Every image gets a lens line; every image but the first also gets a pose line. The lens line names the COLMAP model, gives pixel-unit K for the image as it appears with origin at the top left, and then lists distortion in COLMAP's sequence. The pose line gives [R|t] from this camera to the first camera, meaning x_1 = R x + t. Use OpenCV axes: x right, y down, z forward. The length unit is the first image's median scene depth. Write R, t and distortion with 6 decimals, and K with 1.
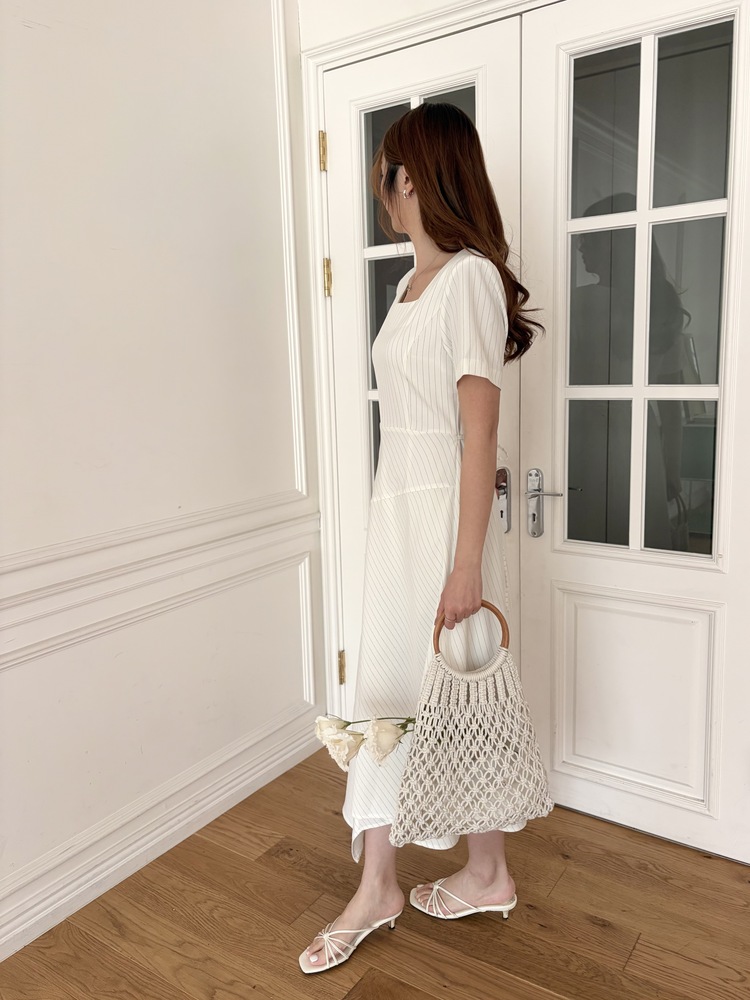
lens RADIAL K [[777.3, 0, 382.2], [0, 777.3, 486.1], [0, 0, 1]] dist [0.006217, -0.010852]
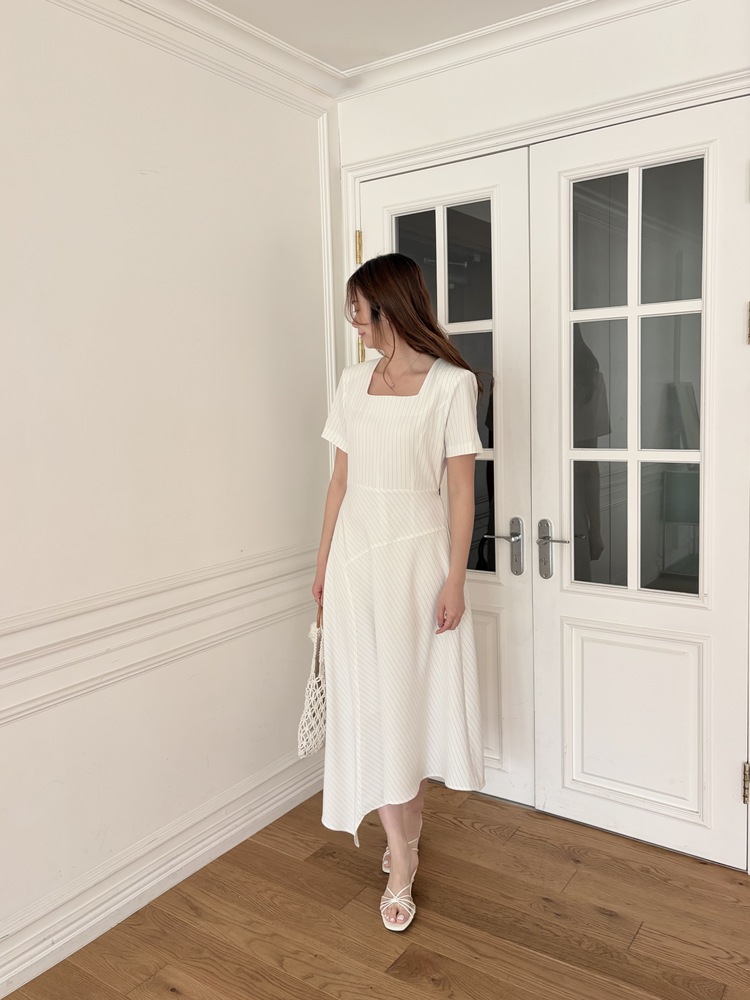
lens RADIAL K [[799.4, 0, 353.4], [0, 799.4, 473.0], [0, 0, 1]] dist [0.002744, -0.001432]
pose [[0.999487, 0.001219, -0.032007, -0.056798], [-0.003416, 0.997633, -0.068679, -0.009173], [0.031848, 0.068753, 0.997125, -0.227709]]
